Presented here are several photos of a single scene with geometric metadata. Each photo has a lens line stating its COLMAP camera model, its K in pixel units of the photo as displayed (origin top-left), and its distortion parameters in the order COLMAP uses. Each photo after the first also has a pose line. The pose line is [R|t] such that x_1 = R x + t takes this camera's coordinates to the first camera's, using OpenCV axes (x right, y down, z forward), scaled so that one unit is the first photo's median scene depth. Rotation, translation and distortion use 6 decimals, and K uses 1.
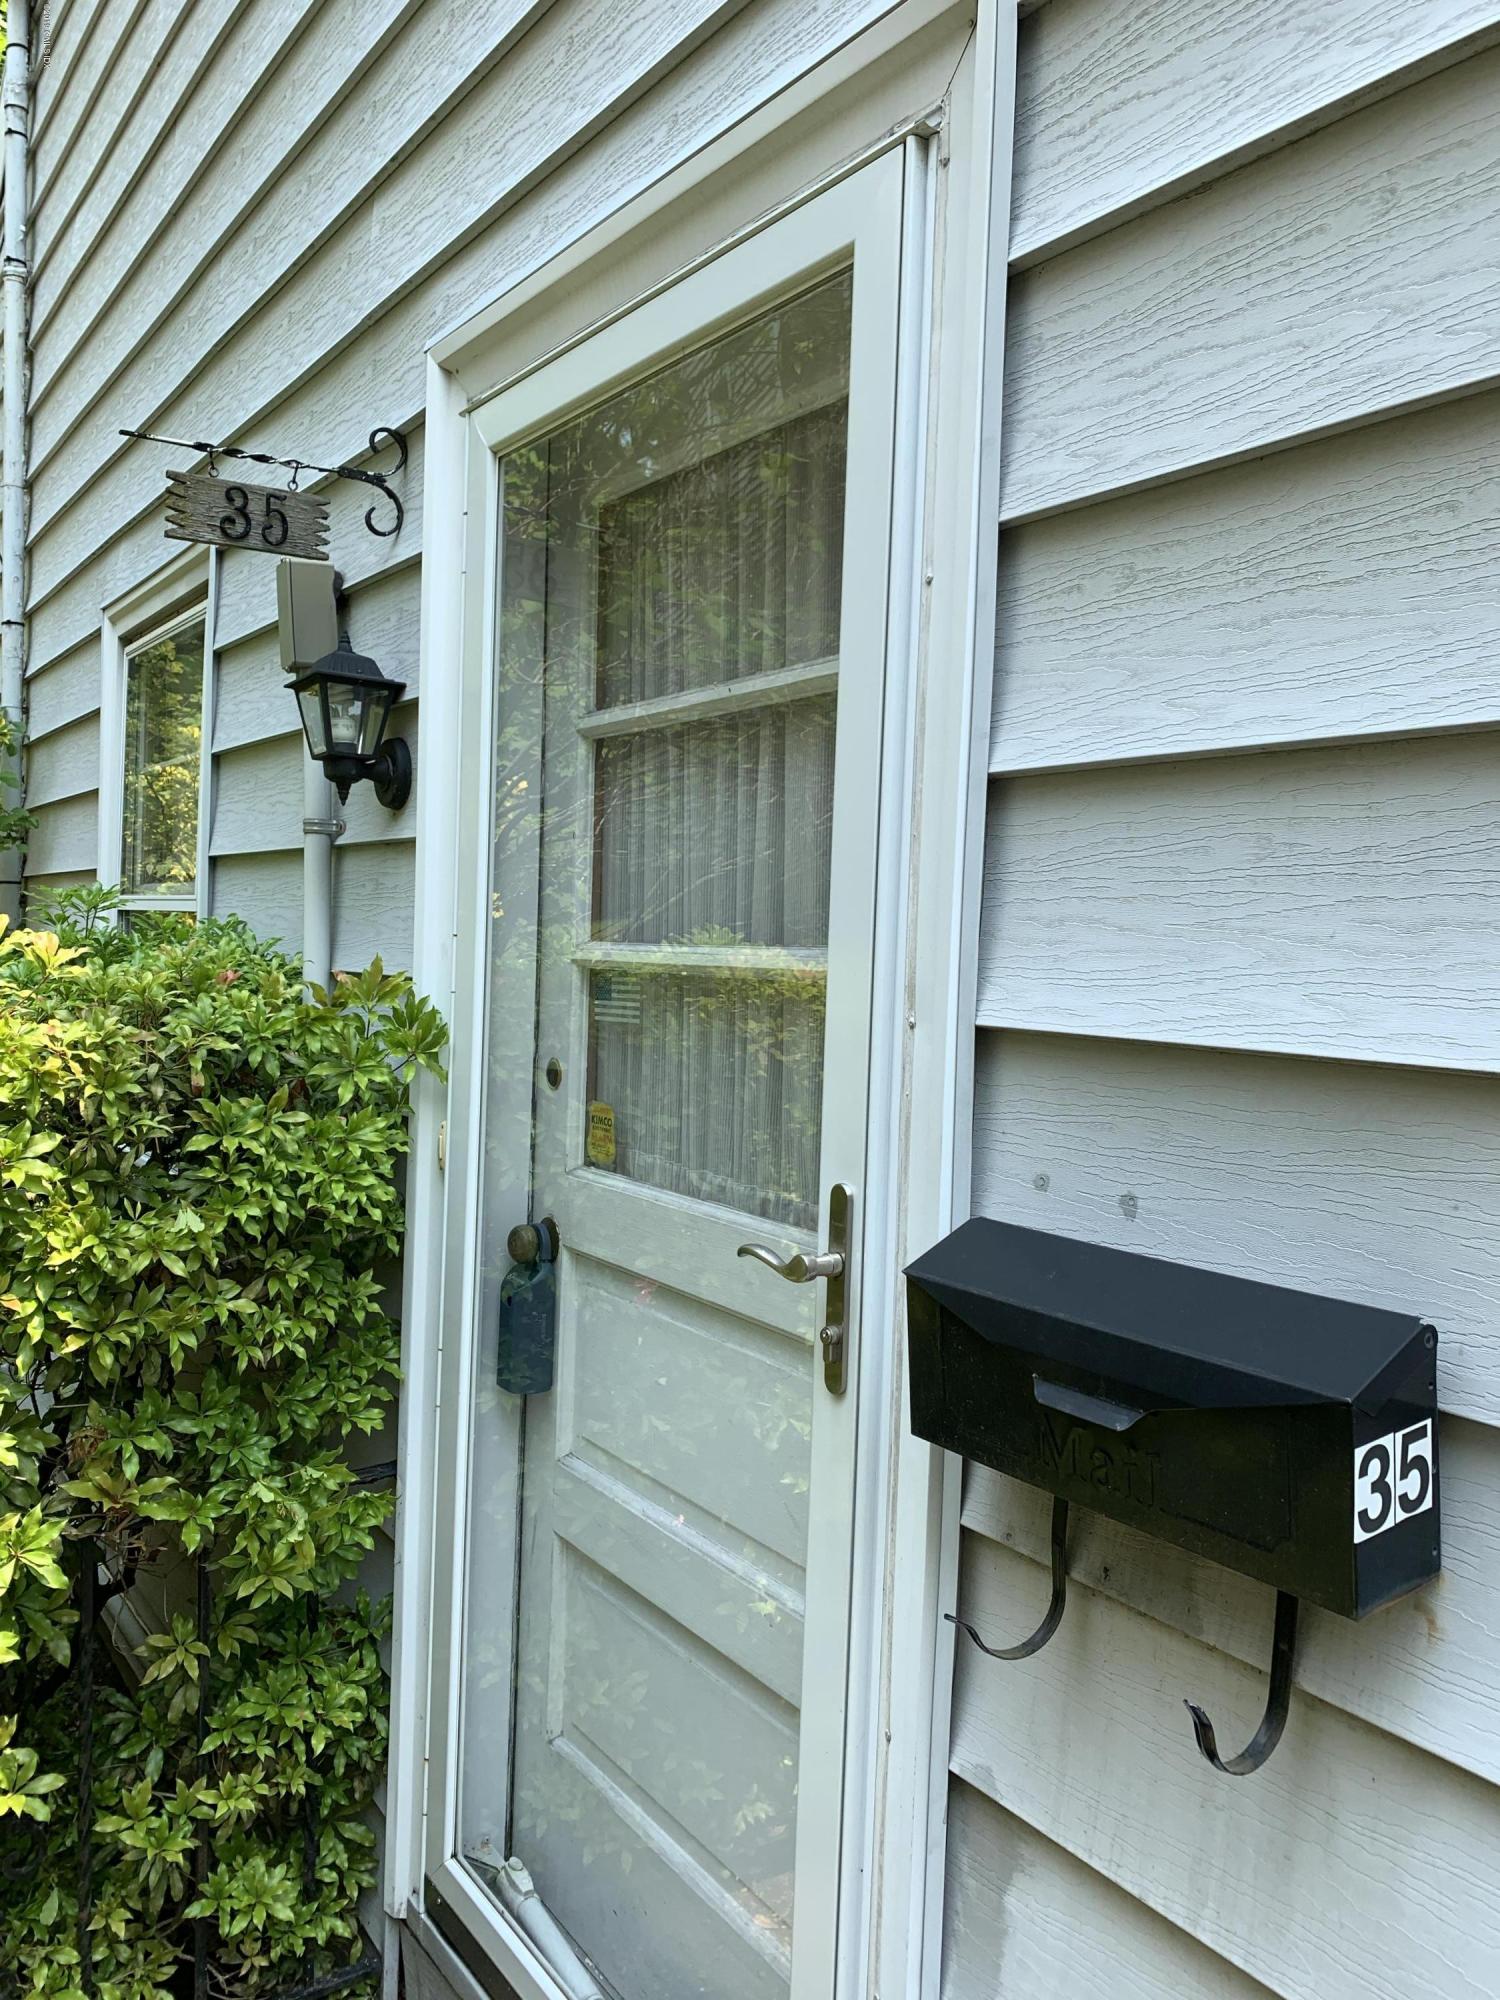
lens RADIAL K [[1521.2, 0, 755.3], [0, 1521.2, 1008.5], [0, 0, 1]] dist [0.069412, -0.094470]
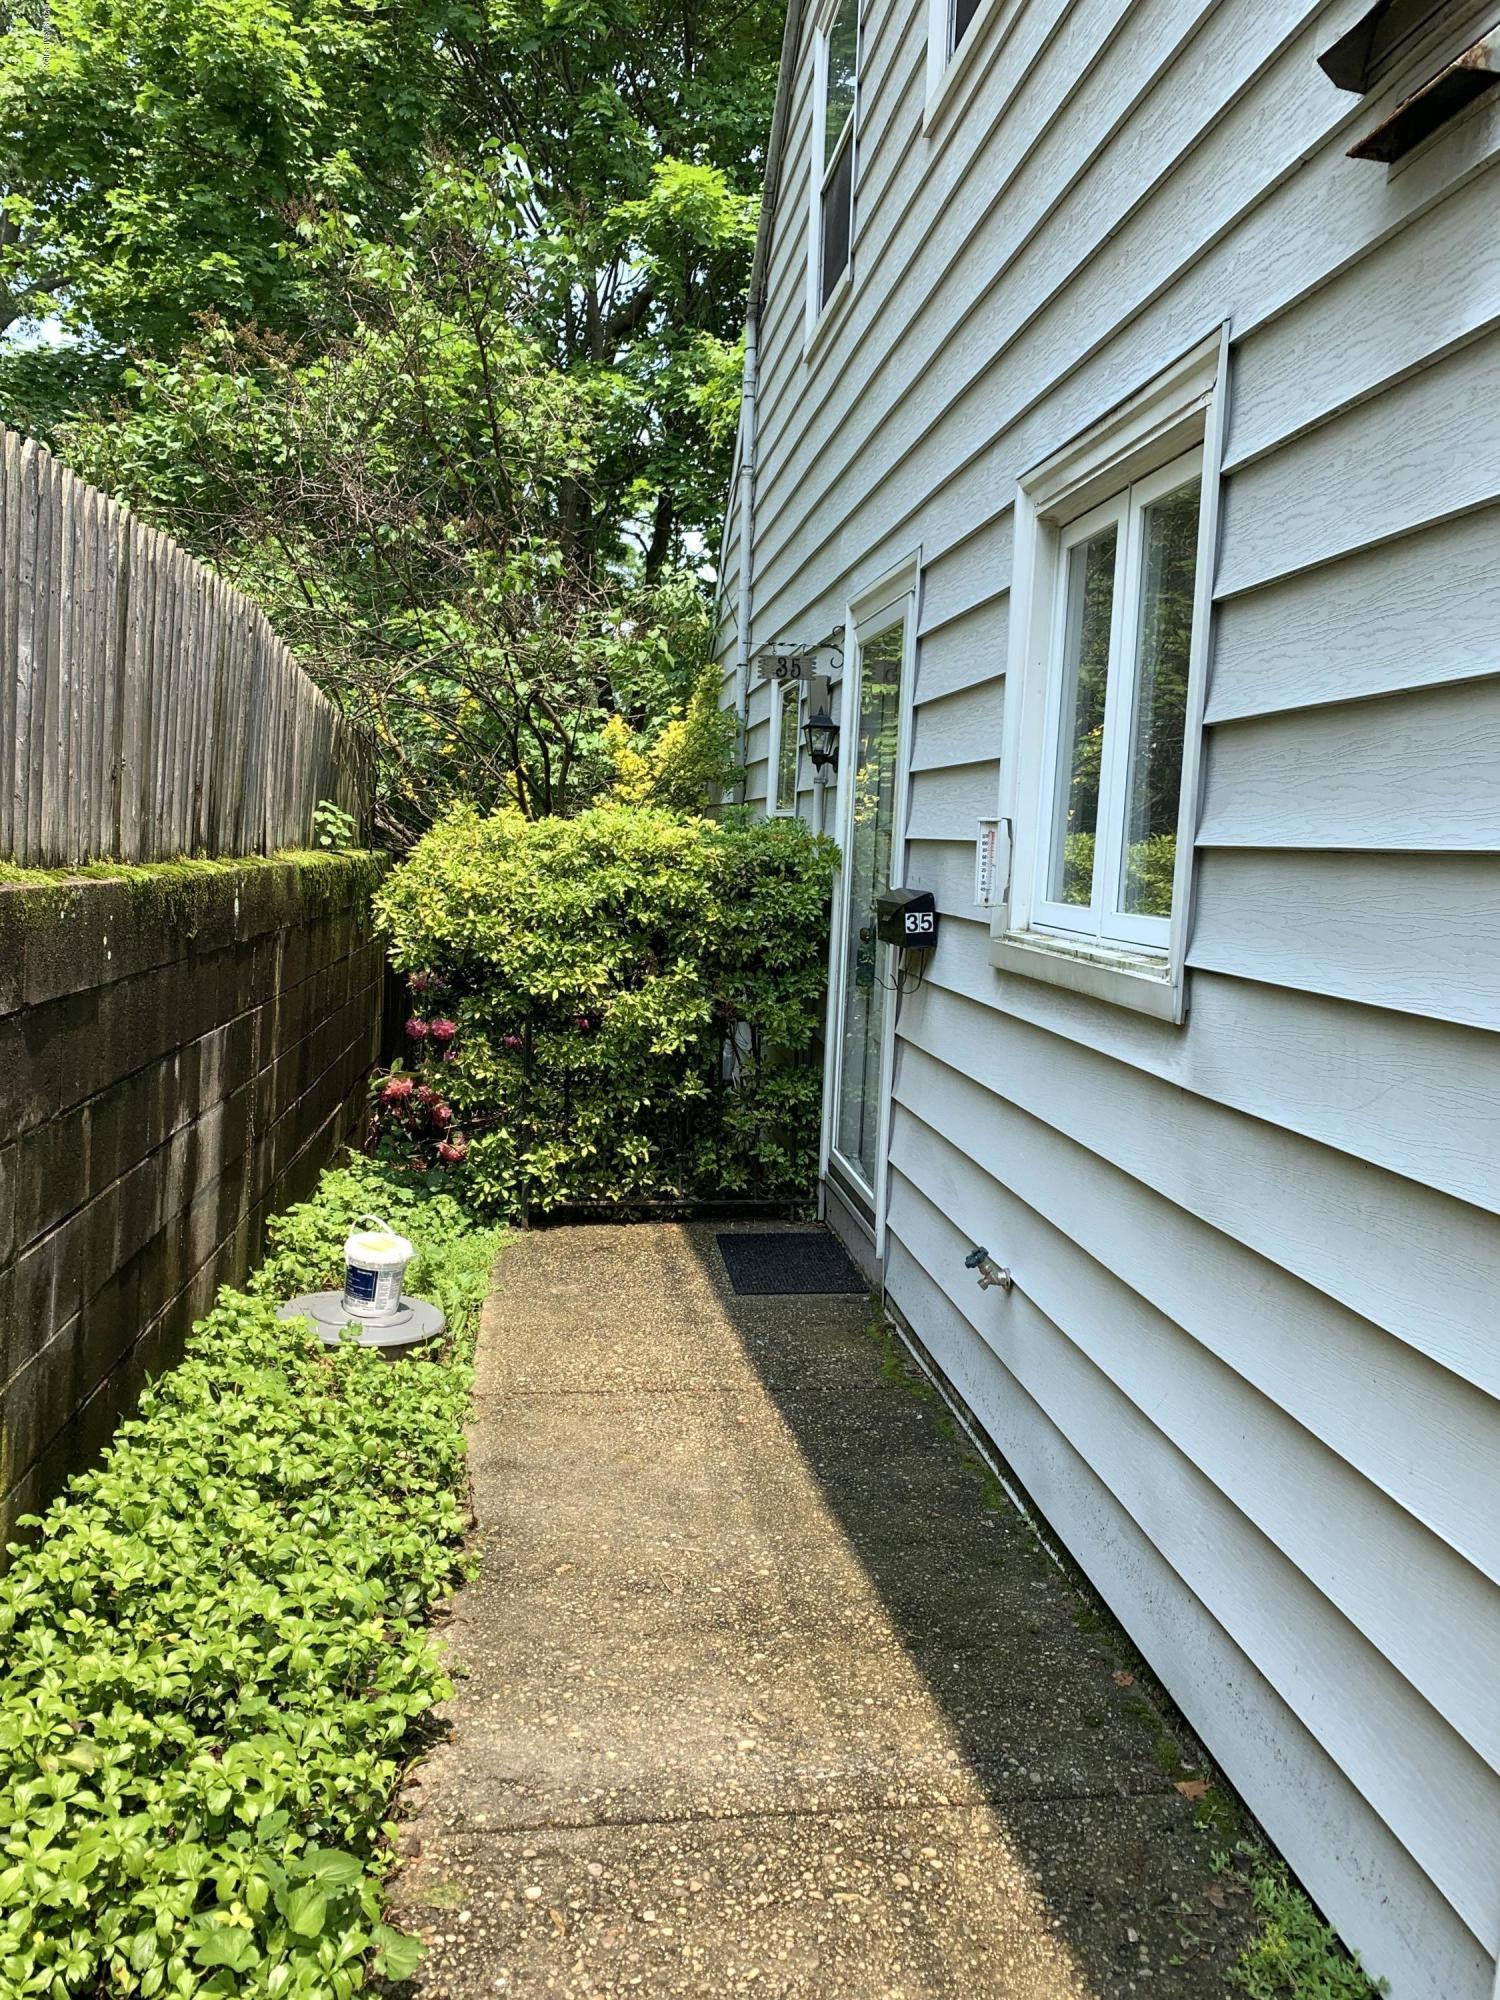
lens RADIAL K [[1521.2, 0, 746.0], [0, 1521.2, 999.4], [0, 0, 1]] dist [0.069412, -0.094470]
pose [[0.883956, 0.045901, -0.465311, 0.939497], [-0.022023, 0.998152, 0.056628, 0.122353], [0.467051, -0.039809, 0.883334, -1.523821]]
